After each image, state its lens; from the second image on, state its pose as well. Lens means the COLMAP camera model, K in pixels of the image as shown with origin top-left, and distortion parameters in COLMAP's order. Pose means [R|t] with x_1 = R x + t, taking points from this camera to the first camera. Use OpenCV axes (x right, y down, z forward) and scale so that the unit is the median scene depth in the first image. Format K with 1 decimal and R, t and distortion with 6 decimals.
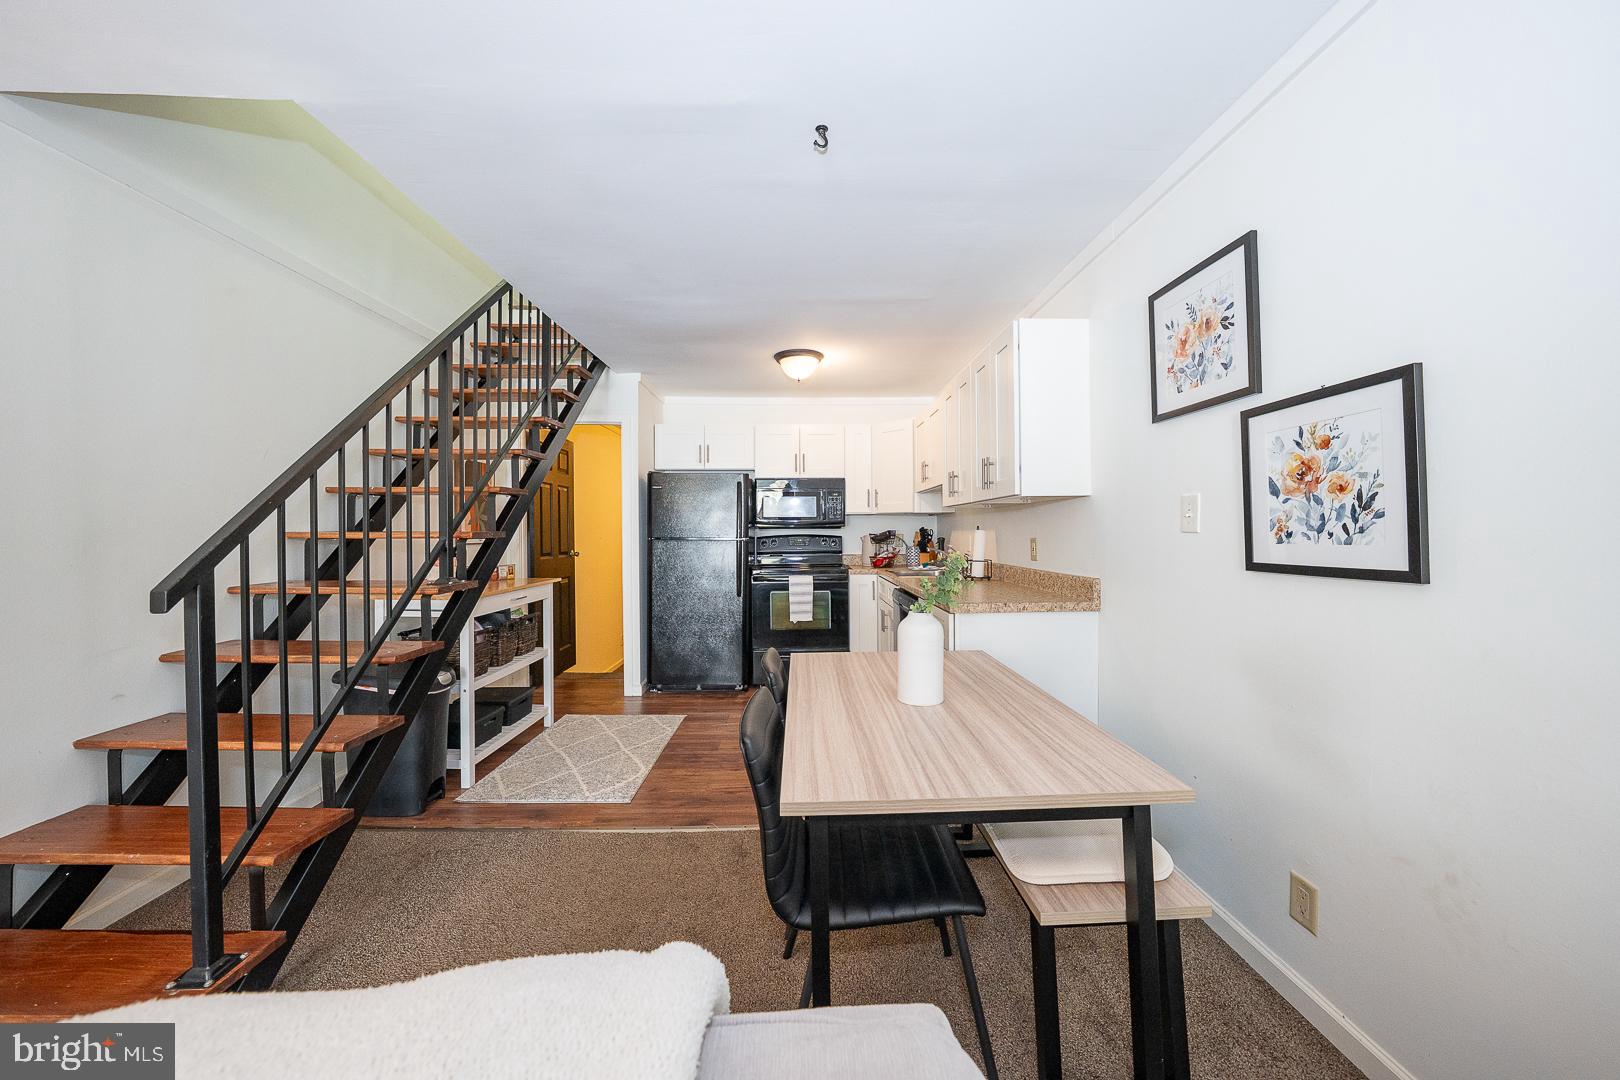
lens RADIAL K [[562.2, 0, 810.0], [0, 562.2, 534.5], [0, 0, 1]] dist [-0.025121, 0.005914]
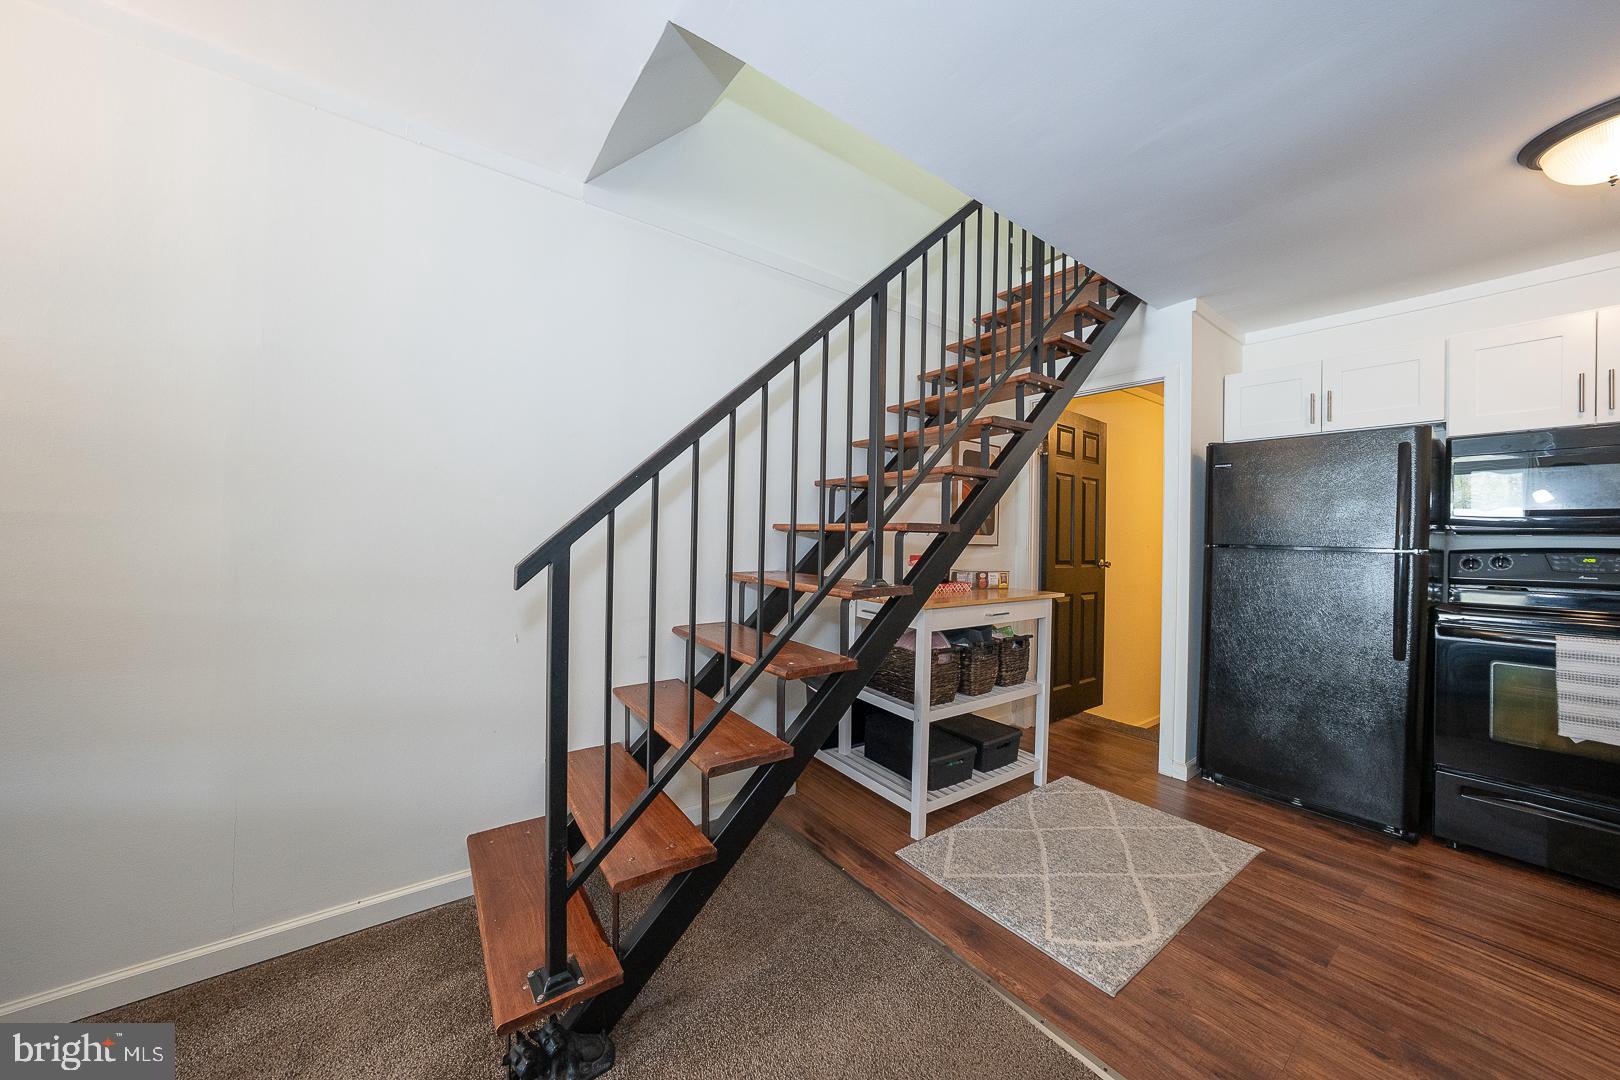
lens RADIAL K [[562.2, 0, 810.0], [0, 562.2, 534.5], [0, 0, 1]] dist [-0.025121, 0.005914]
pose [[0.583463, 0.011655, -0.812056, -0.036727], [-0.029395, 0.999545, -0.006773, 0.014953], [0.811608, 0.027822, 0.583540, 0.290835]]
